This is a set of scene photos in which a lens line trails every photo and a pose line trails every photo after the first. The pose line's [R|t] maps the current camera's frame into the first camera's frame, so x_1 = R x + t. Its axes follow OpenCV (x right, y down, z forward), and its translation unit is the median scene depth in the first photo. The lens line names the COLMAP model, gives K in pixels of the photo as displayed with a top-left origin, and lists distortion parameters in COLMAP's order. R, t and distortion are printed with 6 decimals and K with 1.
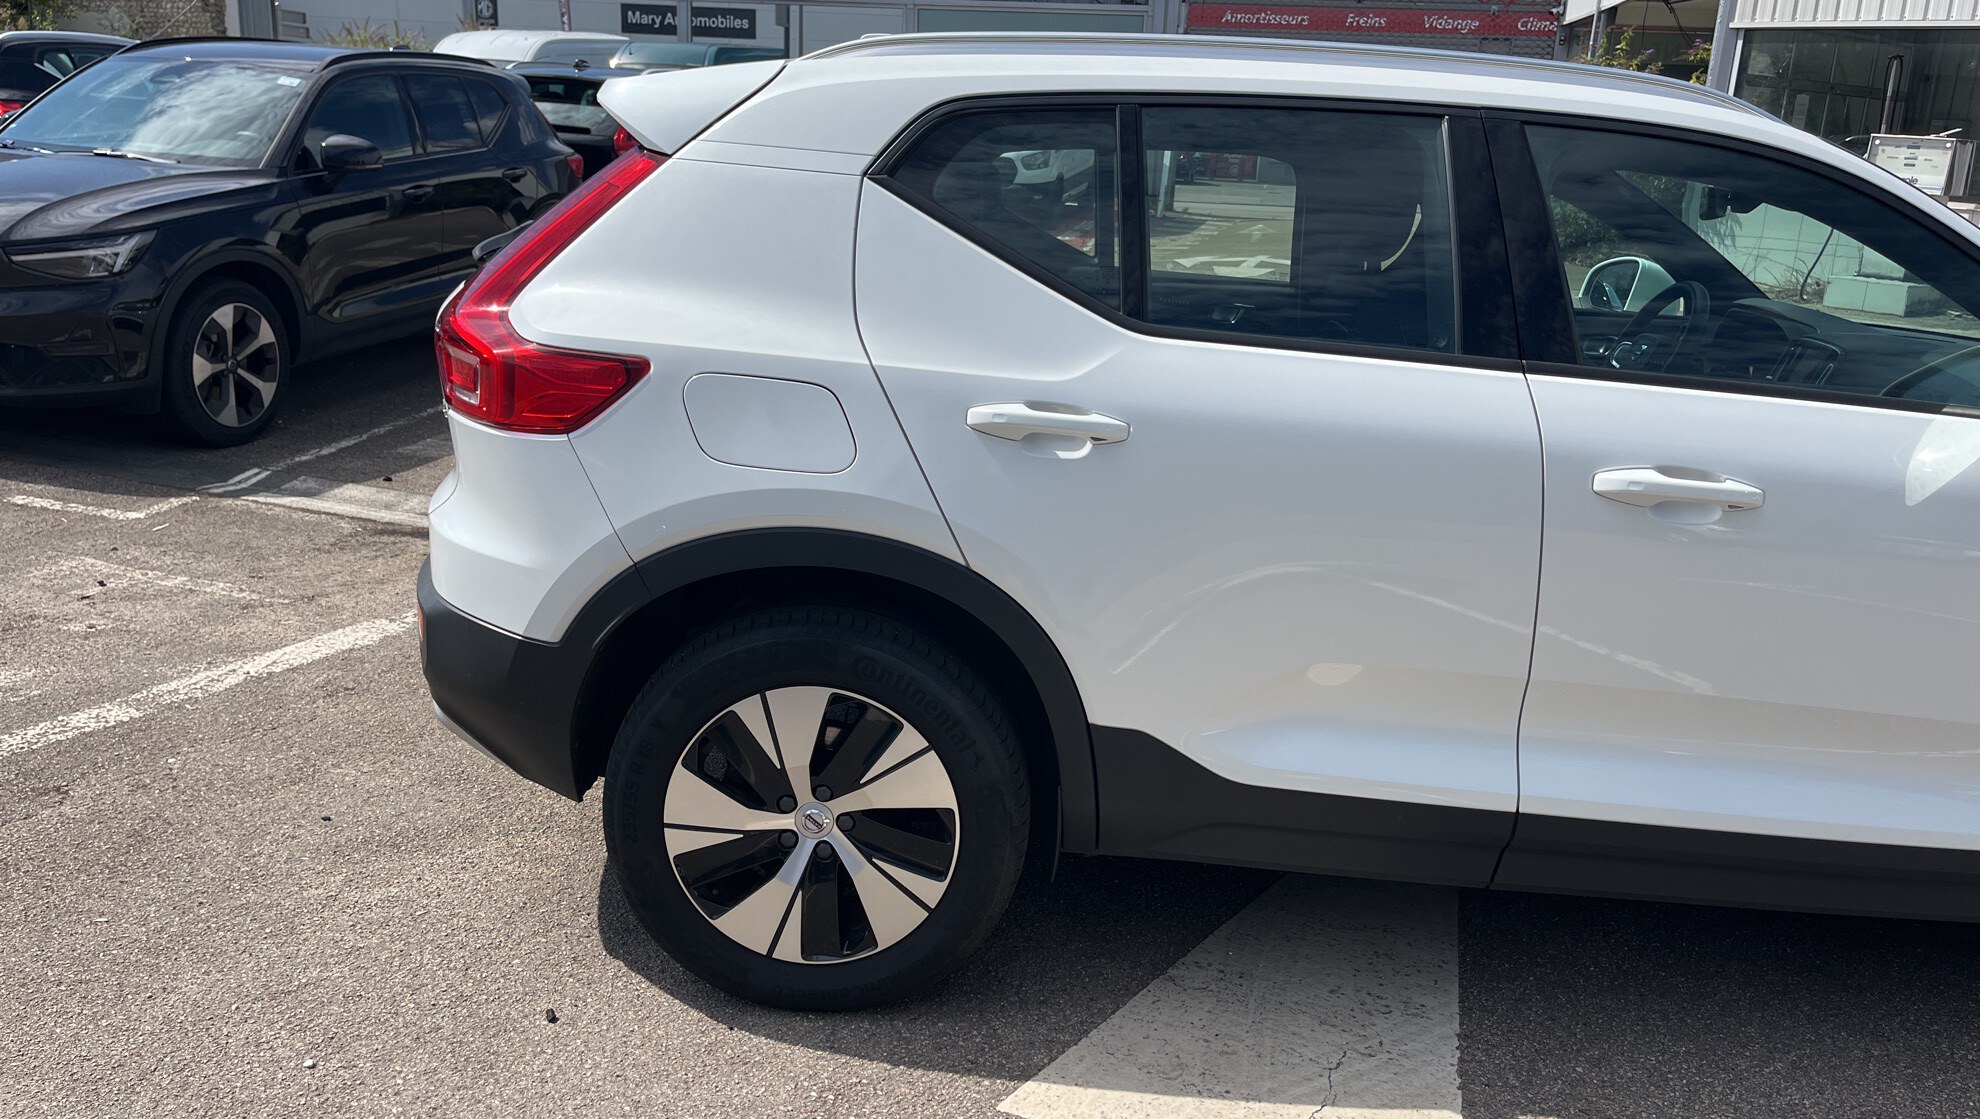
lens RADIAL K [[1535.2, 0, 953.4], [0, 1535.2, 527.7], [0, 0, 1]] dist [0.105079, -0.148955]
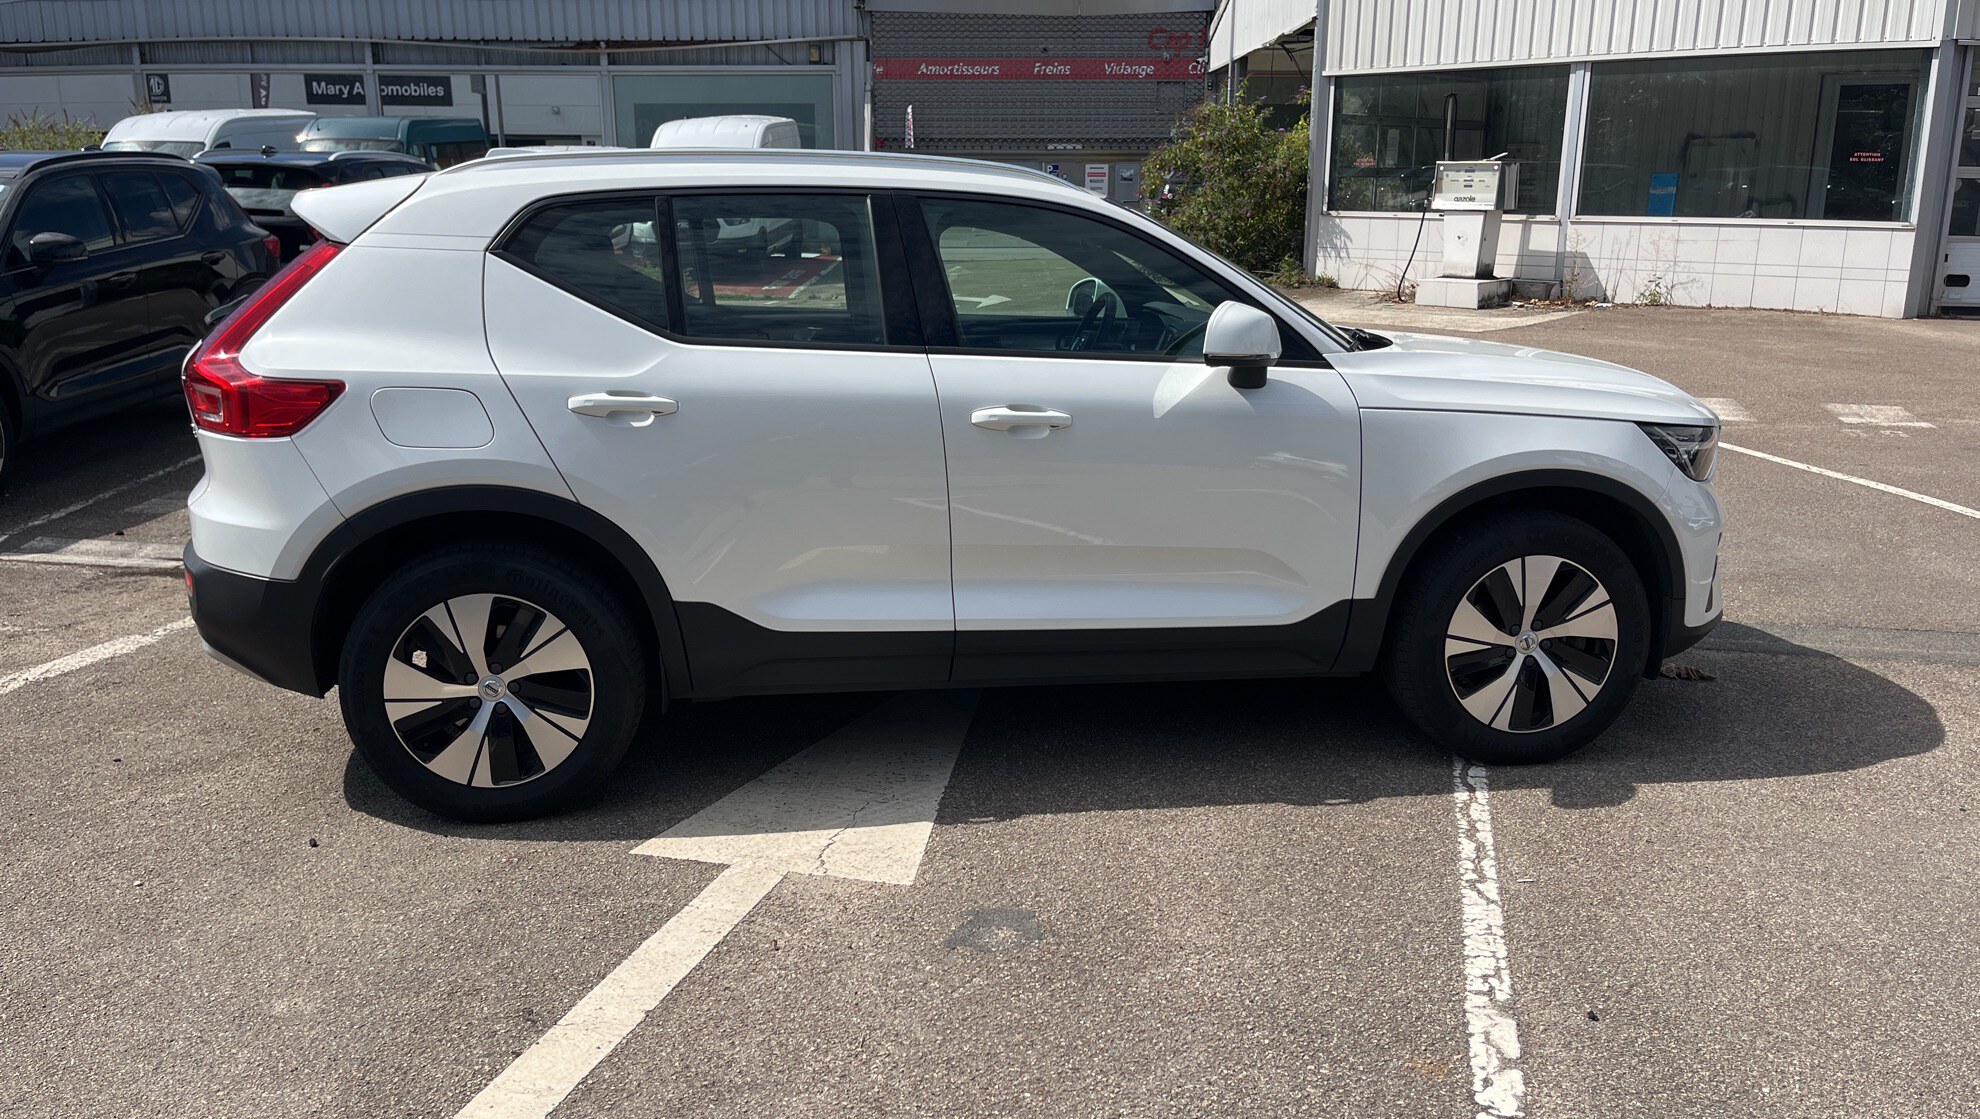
lens RADIAL K [[1567.6, 0, 994.6], [0, 1567.6, 546.1], [0, 0, 1]] dist [0.066483, -0.067313]
pose [[0.980645, -0.087657, 0.175074, 0.124820], [0.091410, 0.995722, -0.013468, 0.116220], [-0.173145, 0.029211, 0.984463, -0.552771]]
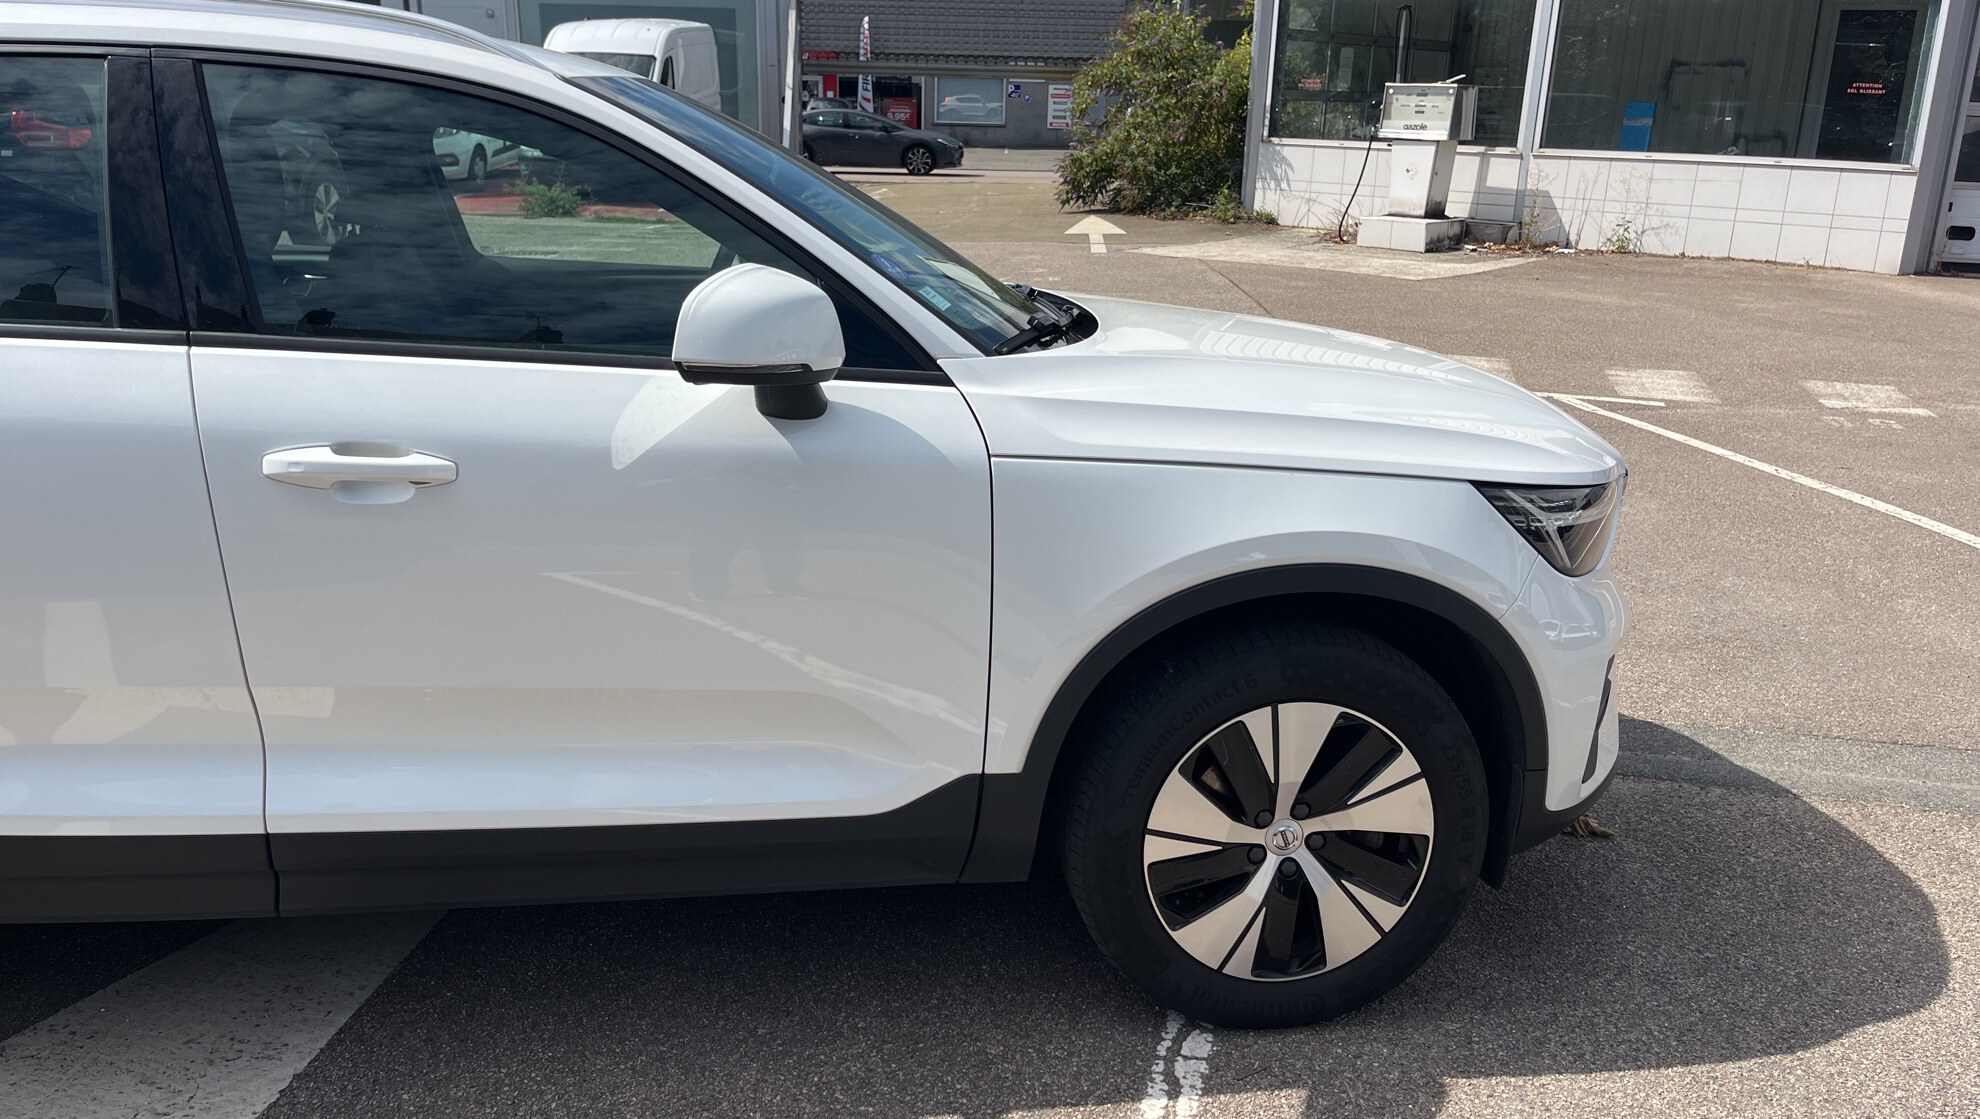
lens RADIAL K [[1547.1, 0, 990.0], [0, 1547.1, 559.5], [0, 0, 1]] dist [0.066590, -0.079706]
pose [[0.981747, -0.076527, 0.174117, 0.601621], [0.070026, 0.996610, 0.043187, 0.013801], [-0.176831, -0.030206, 0.983778, 0.034980]]
